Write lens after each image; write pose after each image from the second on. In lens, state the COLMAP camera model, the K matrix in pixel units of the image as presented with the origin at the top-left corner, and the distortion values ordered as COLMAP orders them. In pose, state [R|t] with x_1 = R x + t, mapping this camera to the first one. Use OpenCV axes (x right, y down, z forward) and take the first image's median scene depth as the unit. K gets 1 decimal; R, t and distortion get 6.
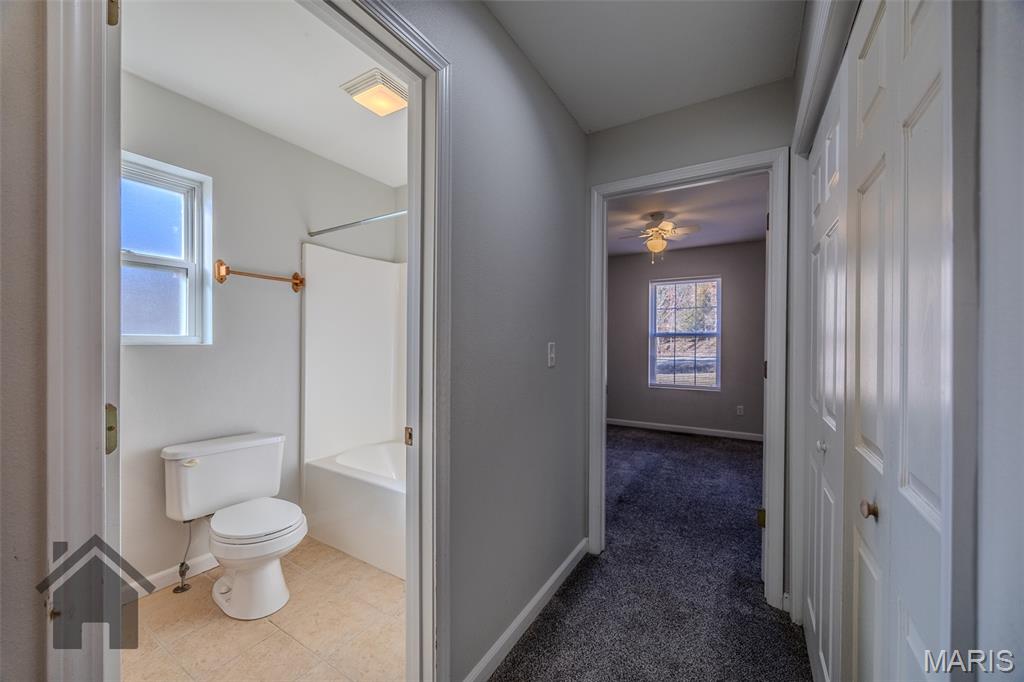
lens RADIAL K [[390.6, 0, 510.0], [0, 390.6, 341.4], [0, 0, 1]] dist [-0.001897, 0.000048]
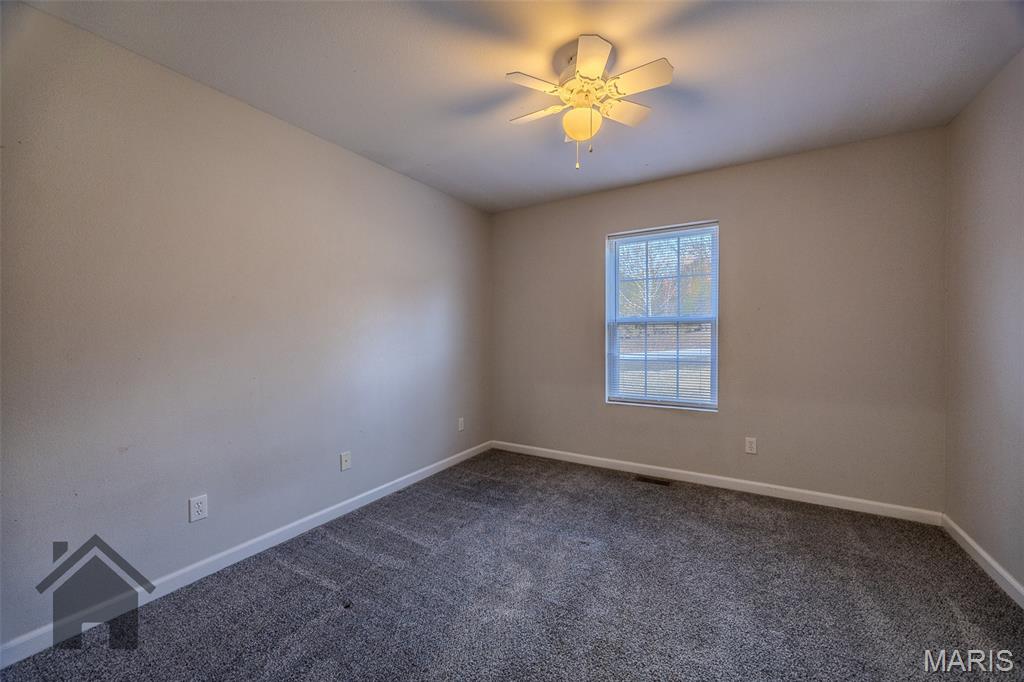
lens RADIAL K [[390.6, 0, 508.3], [0, 390.6, 343.2], [0, 0, 1]] dist [-0.001897, 0.000048]
pose [[0.999933, -0.010241, 0.005423, 0.276766], [0.010161, 0.999844, 0.014472, 0.011052], [-0.005571, -0.014416, 0.999881, 0.519532]]
